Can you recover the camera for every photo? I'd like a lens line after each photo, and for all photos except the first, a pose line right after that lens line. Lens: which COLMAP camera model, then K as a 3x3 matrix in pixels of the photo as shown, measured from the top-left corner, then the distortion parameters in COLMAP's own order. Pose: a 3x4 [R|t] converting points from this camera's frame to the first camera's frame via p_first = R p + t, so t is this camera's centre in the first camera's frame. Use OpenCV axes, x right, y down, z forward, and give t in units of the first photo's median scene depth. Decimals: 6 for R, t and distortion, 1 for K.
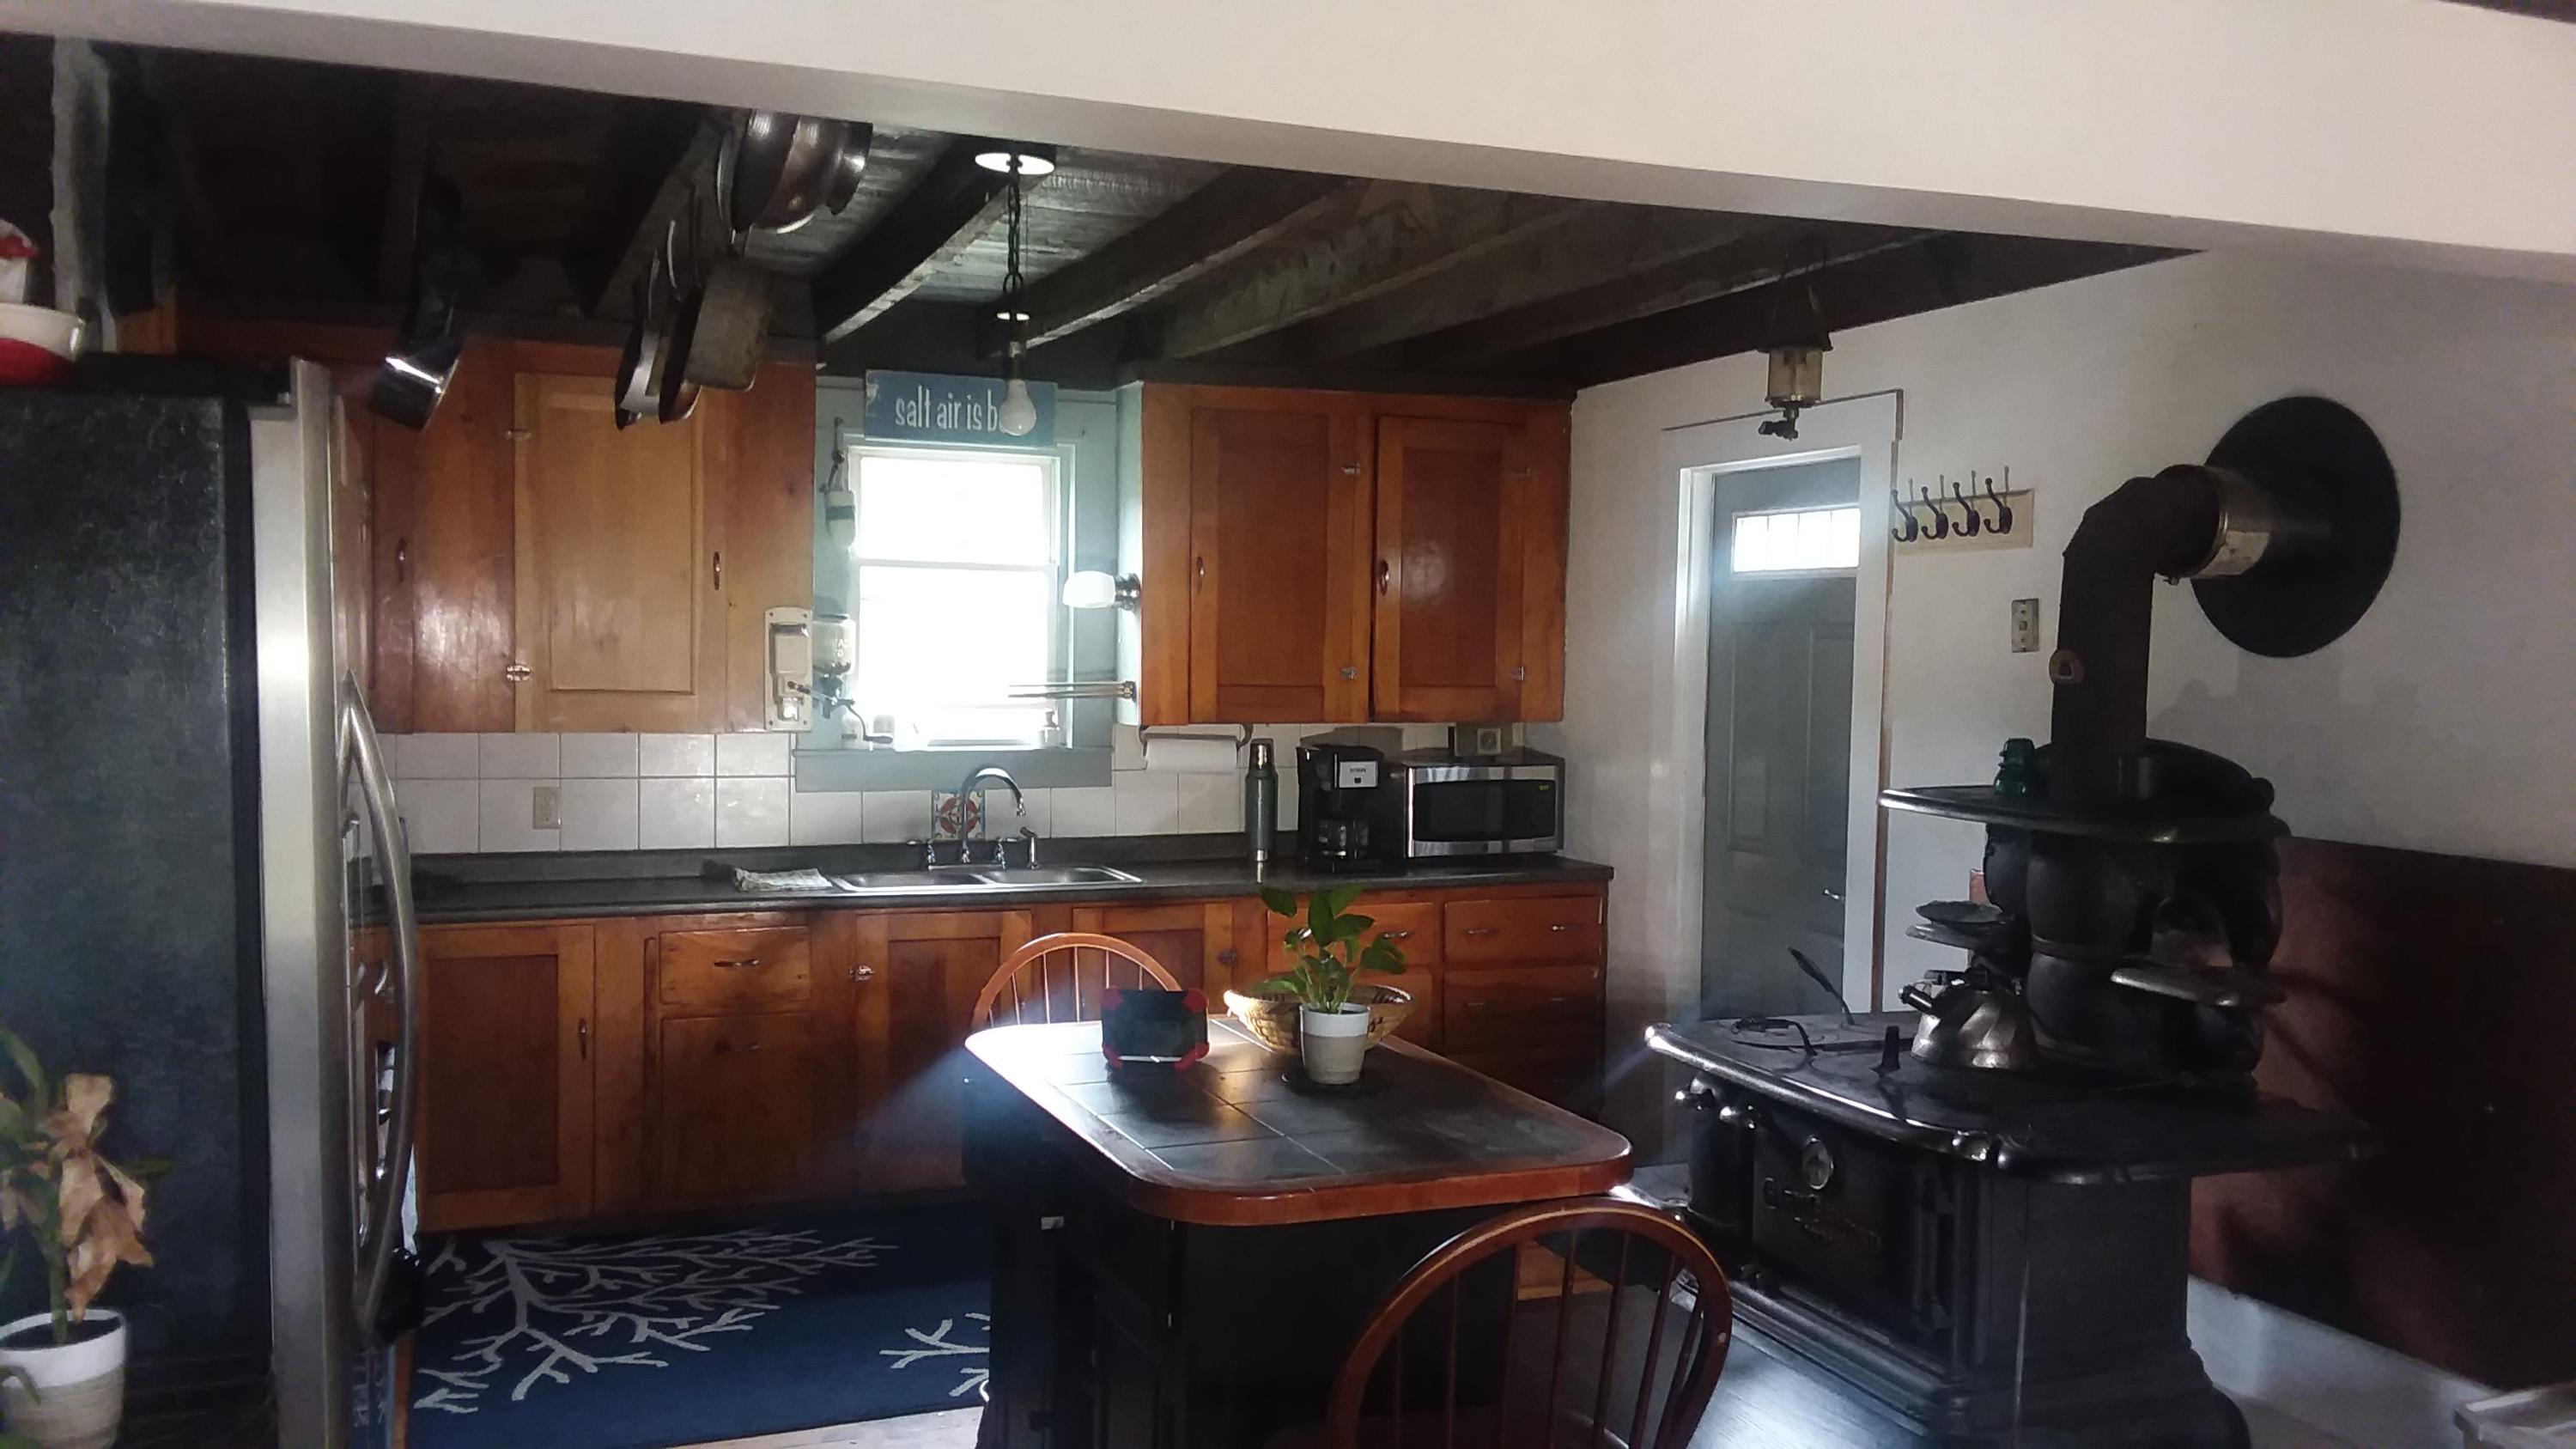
lens RADIAL K [[2090.3, 0, 1333.9], [0, 2090.3, 739.0], [0, 0, 1]] dist [0.144441, -0.261643]
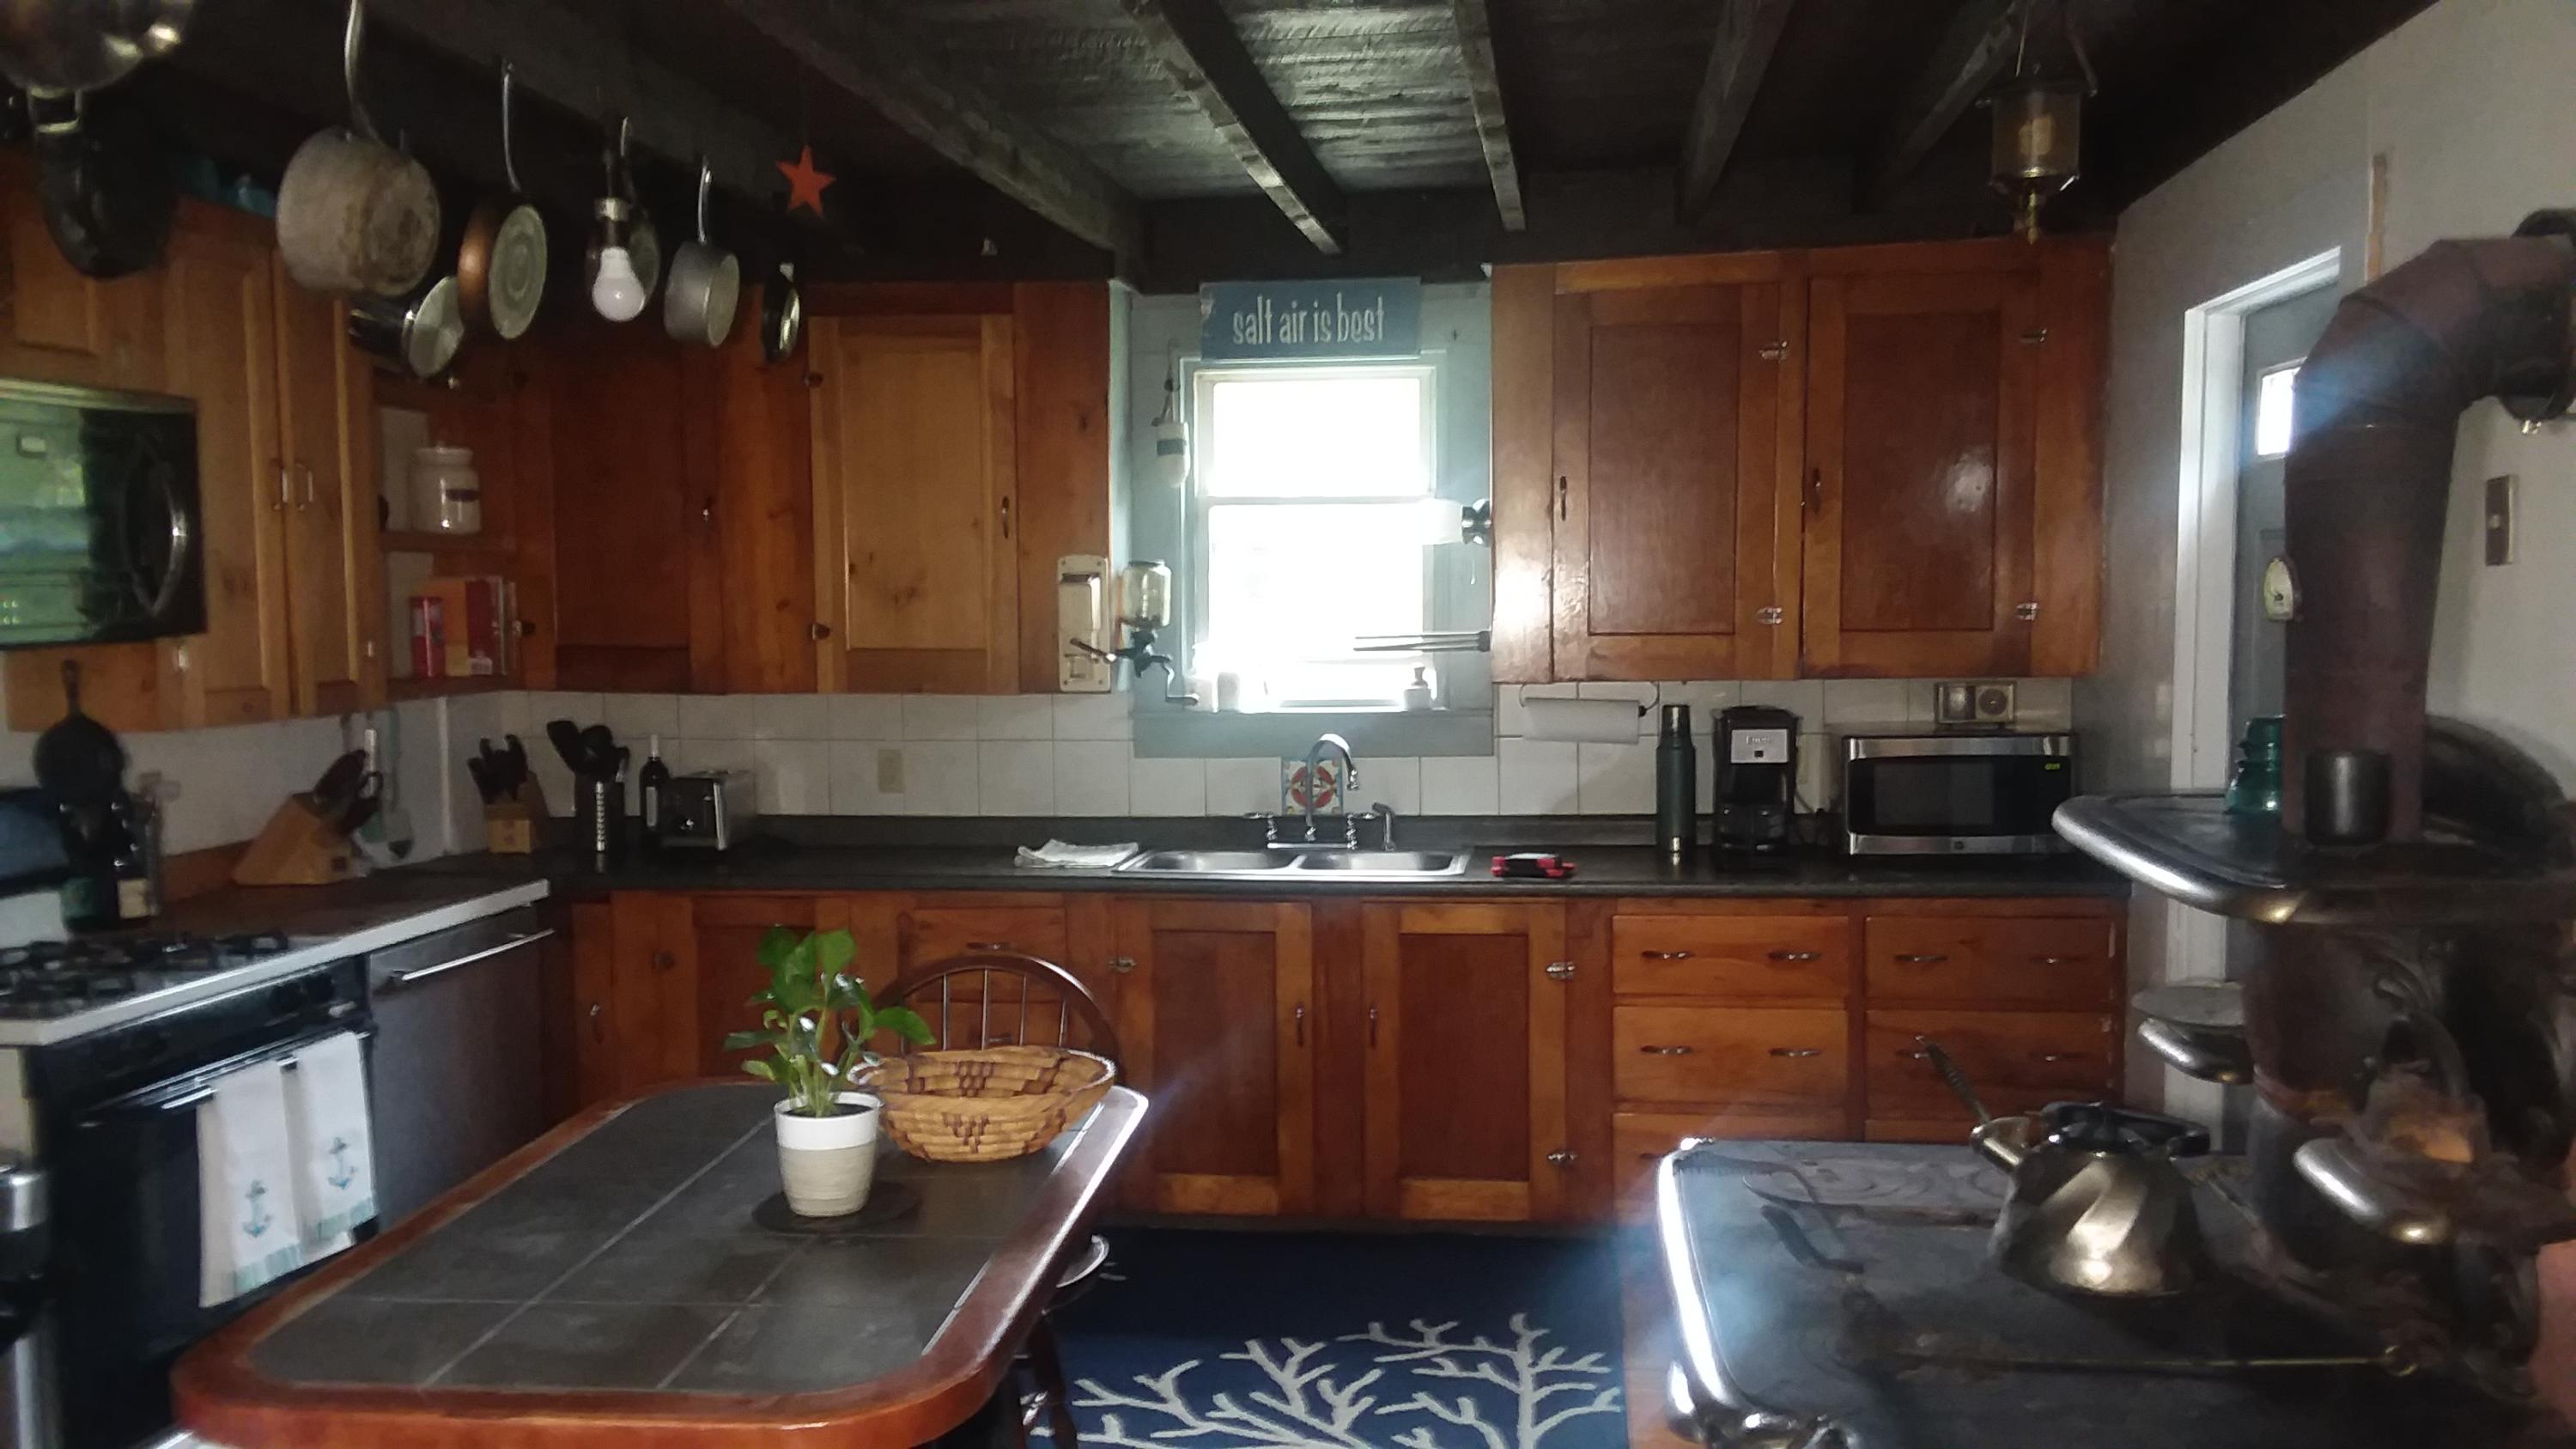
lens RADIAL K [[2090.3, 0, 1333.9], [0, 2090.3, 739.0], [0, 0, 1]] dist [0.144441, -0.261643]
pose [[0.876531, 0.012322, -0.481188, 0.250161], [0.000199, 0.999663, 0.025963, -0.006093], [0.481346, -0.022853, 0.876233, 0.240952]]
